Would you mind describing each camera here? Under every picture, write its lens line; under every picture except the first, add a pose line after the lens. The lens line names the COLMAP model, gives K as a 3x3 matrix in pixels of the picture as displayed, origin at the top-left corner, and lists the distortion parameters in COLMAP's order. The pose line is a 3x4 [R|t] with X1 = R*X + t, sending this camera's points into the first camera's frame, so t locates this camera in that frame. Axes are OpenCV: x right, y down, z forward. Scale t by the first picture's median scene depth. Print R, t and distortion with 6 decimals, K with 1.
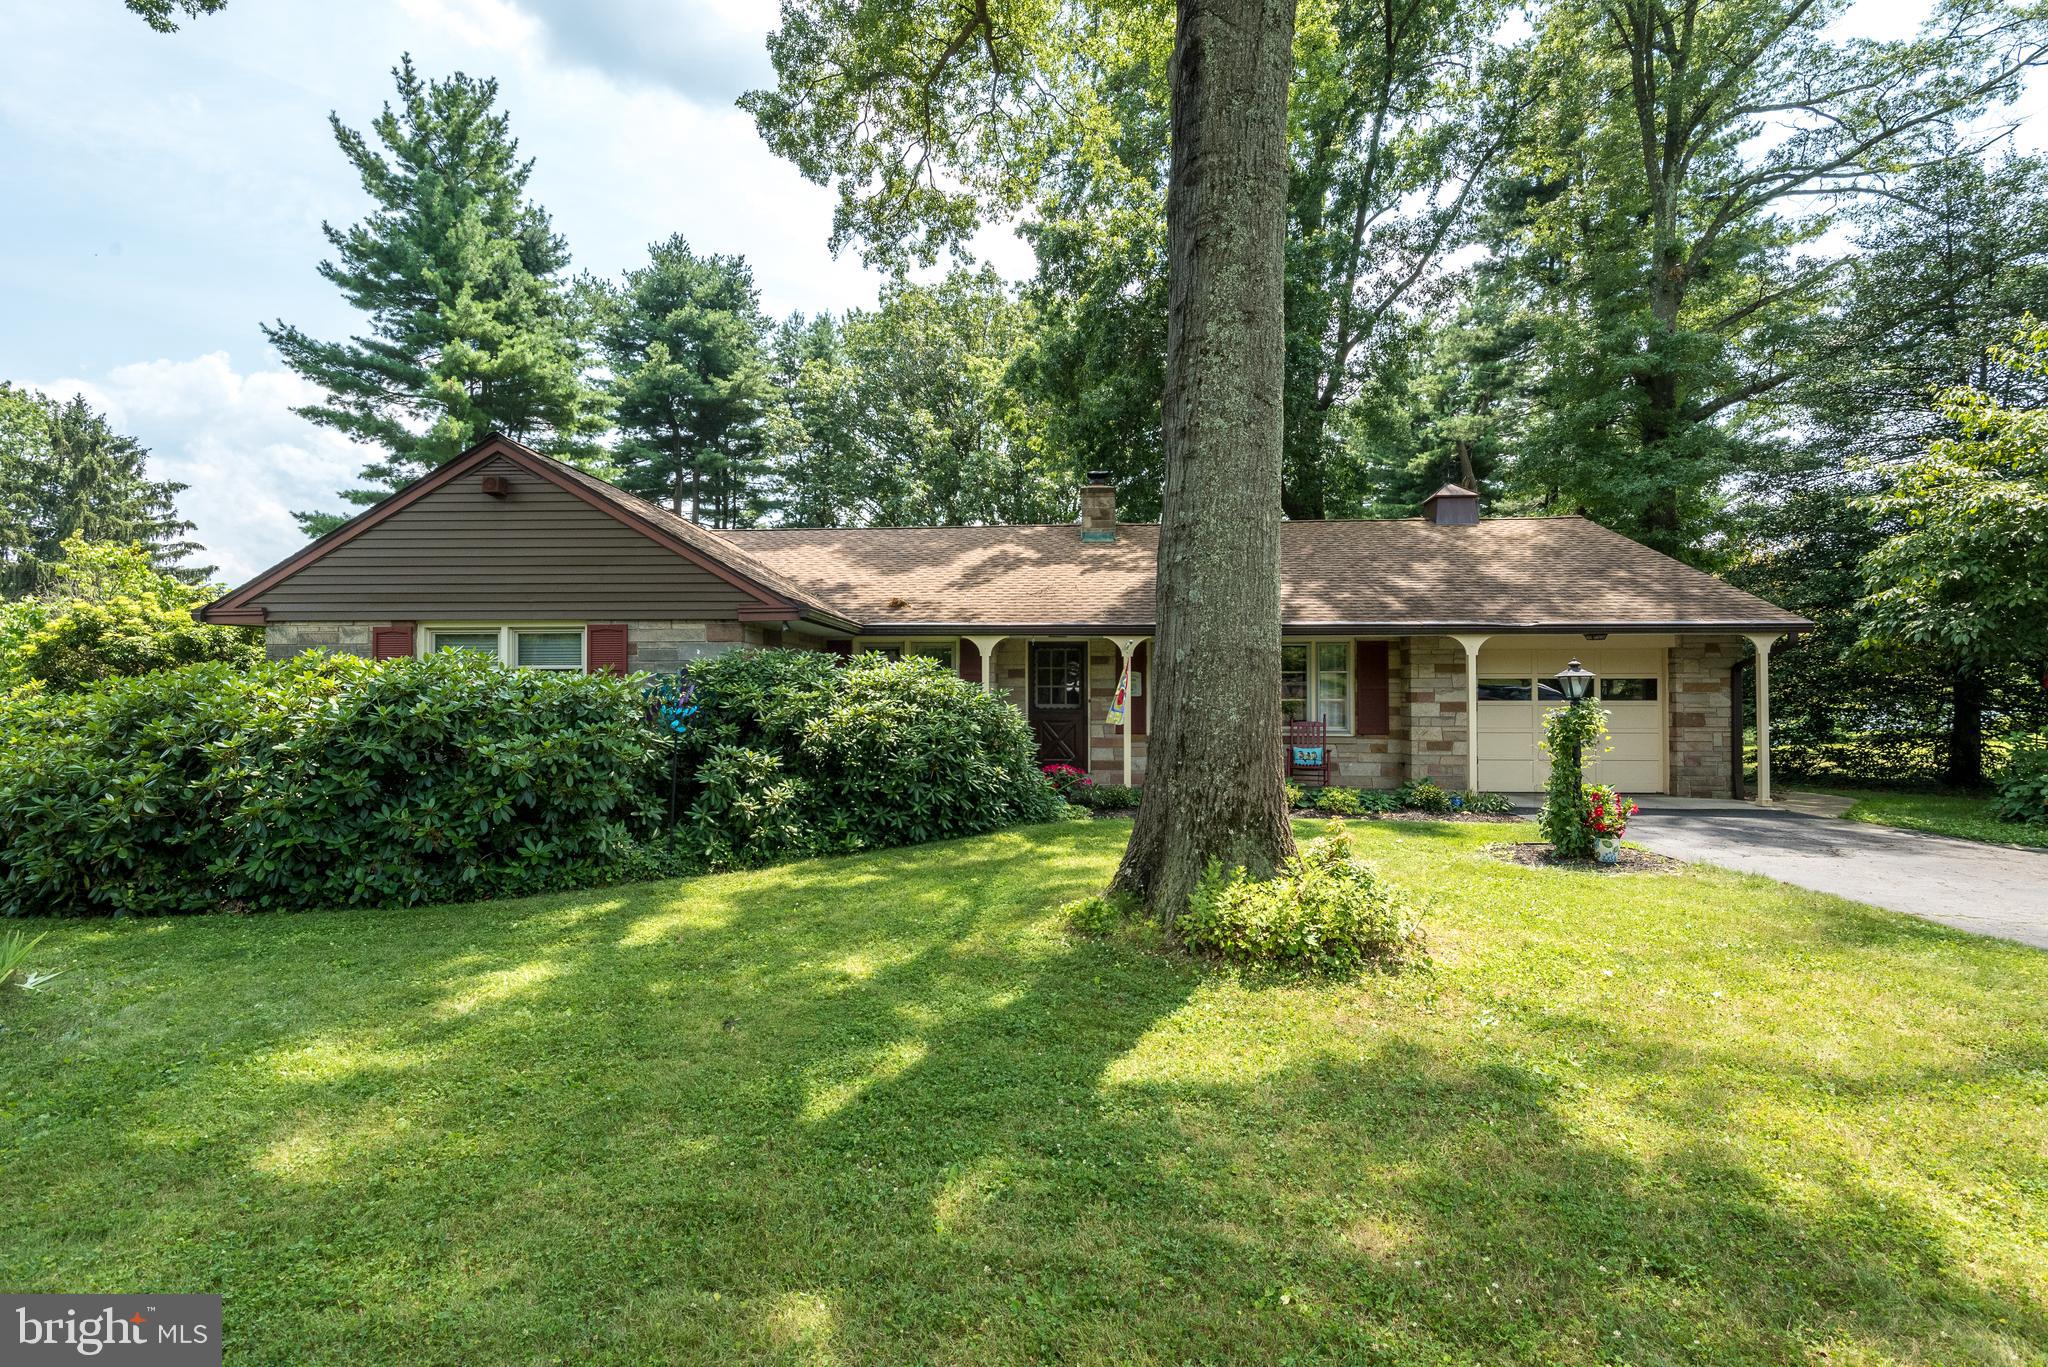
lens RADIAL K [[993.5, 0, 1040.1], [0, 993.5, 679.1], [0, 0, 1]] dist [0.018153, -0.001429]
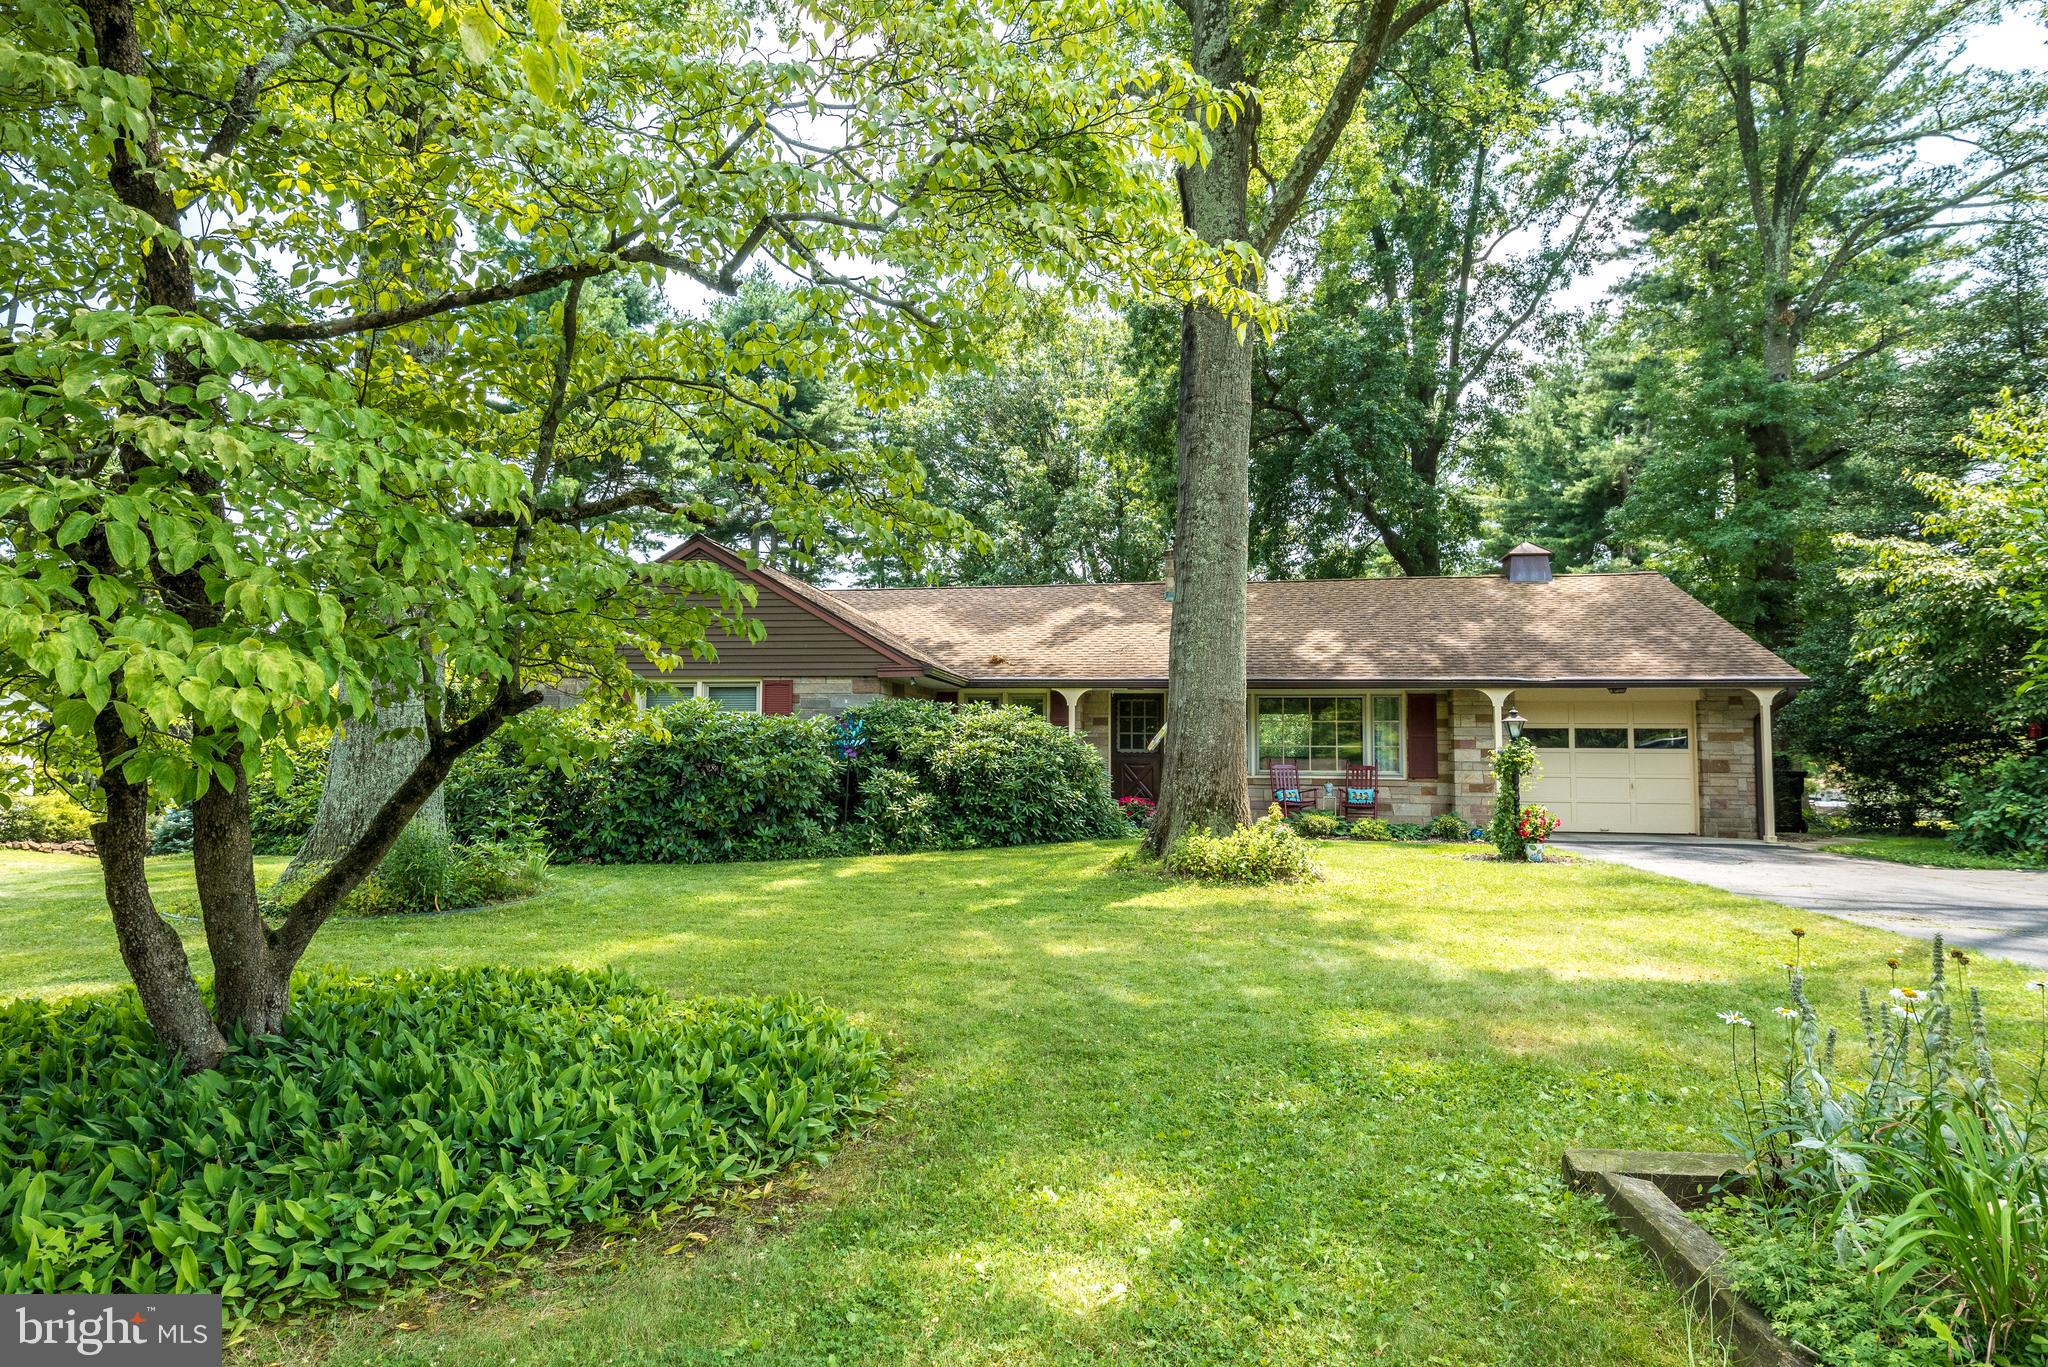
lens RADIAL K [[1237.9, 0, 1024.7], [0, 1237.9, 684.2], [0, 0, 1]] dist [-0.001901, -0.001158]
pose [[0.994228, 0.001803, -0.107276, 0.045073], [-0.006472, 0.999046, -0.043197, 0.014659], [0.107096, 0.043642, 0.993290, -0.442314]]
